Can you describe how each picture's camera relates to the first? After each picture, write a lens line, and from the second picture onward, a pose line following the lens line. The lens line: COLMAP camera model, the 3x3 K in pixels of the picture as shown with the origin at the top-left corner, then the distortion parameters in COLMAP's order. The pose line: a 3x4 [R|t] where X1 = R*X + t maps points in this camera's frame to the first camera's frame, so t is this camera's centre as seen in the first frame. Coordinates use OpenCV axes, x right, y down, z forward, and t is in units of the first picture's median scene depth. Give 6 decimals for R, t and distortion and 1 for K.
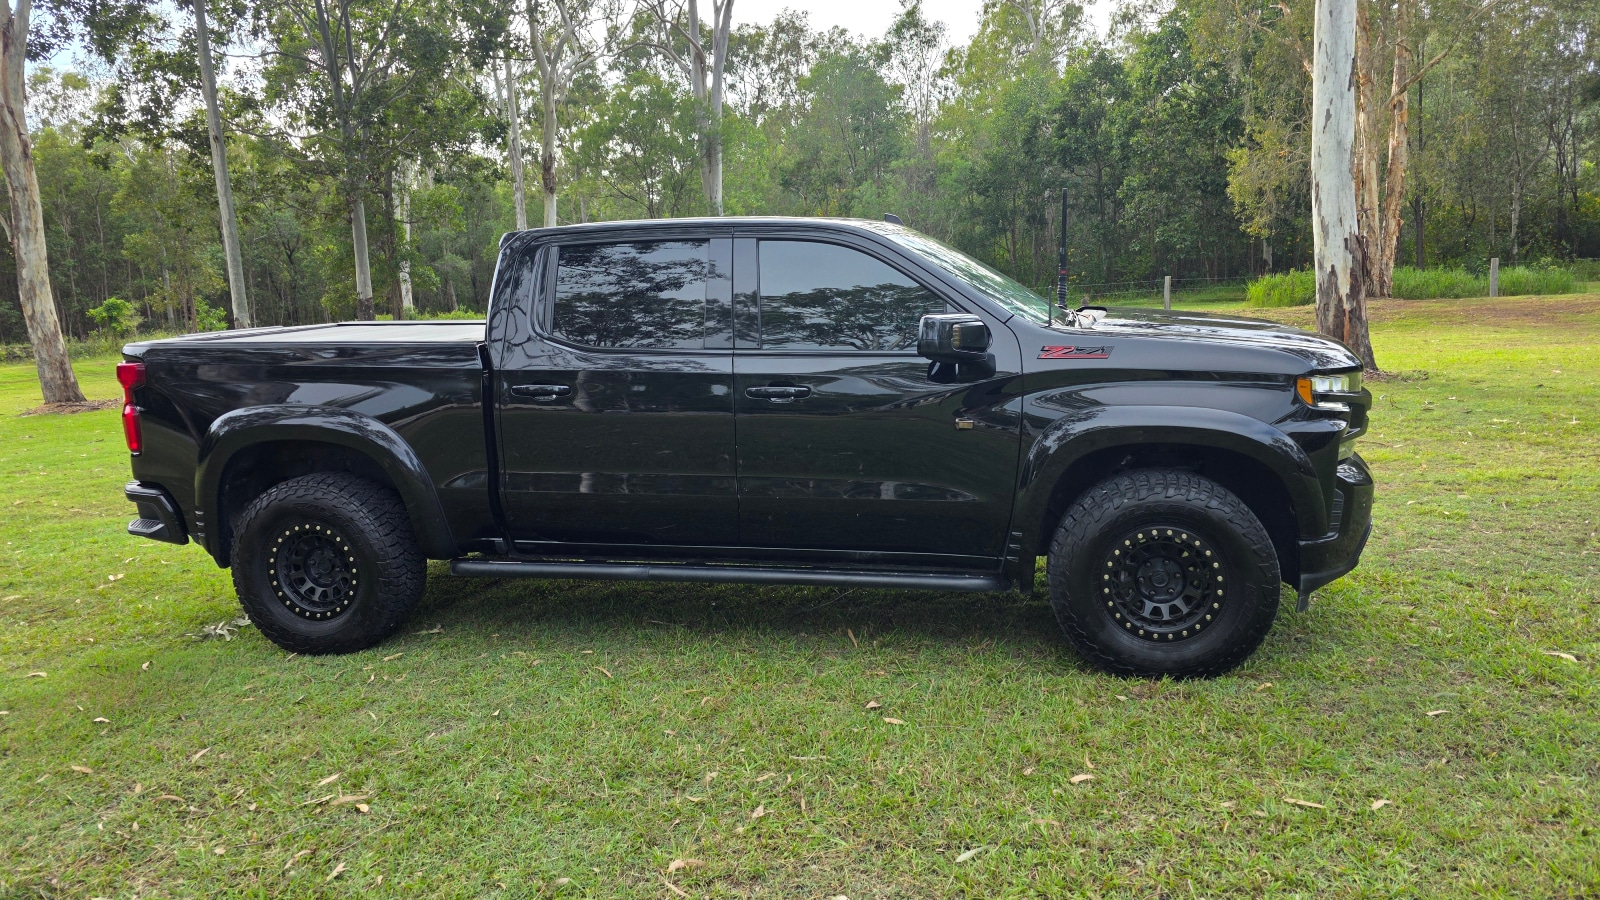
lens RADIAL K [[1080.3, 0, 800.0], [0, 1080.3, 450.0], [0, 0, 1]] dist [0.050863, -0.054169]
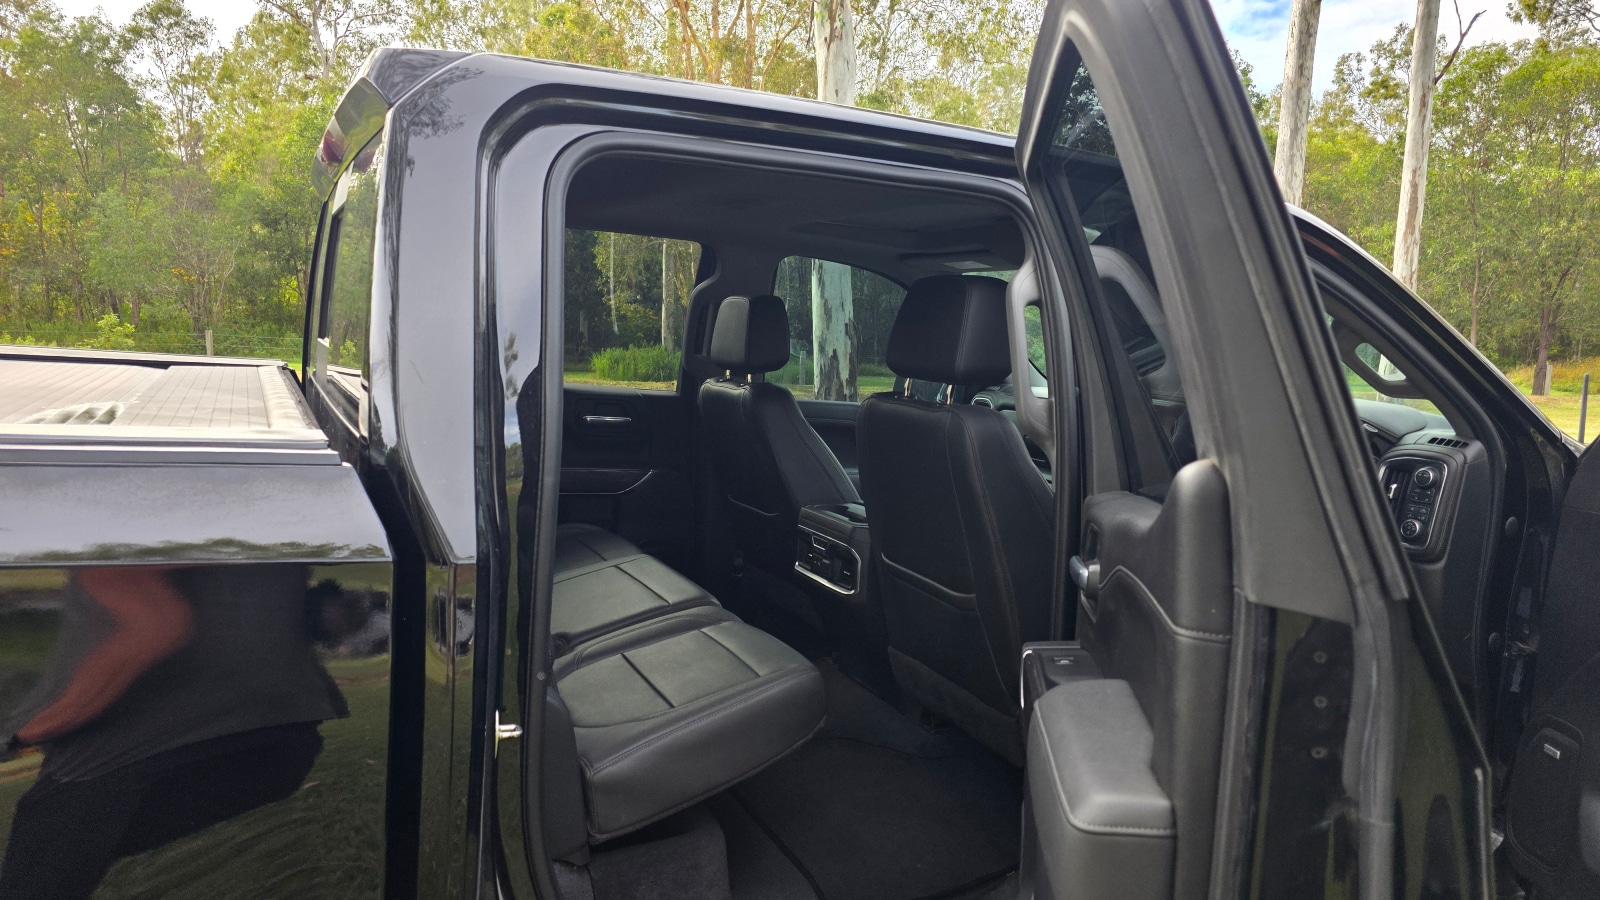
lens RADIAL K [[1080.3, 0, 800.0], [0, 1080.3, 450.0], [0, 0, 1]] dist [0.050863, -0.054169]
pose [[0.782139, 0.021840, 0.622721, -0.050114], [0.013464, 0.998560, -0.051932, -0.010643], [-0.622959, 0.049002, 0.780718, 0.096786]]
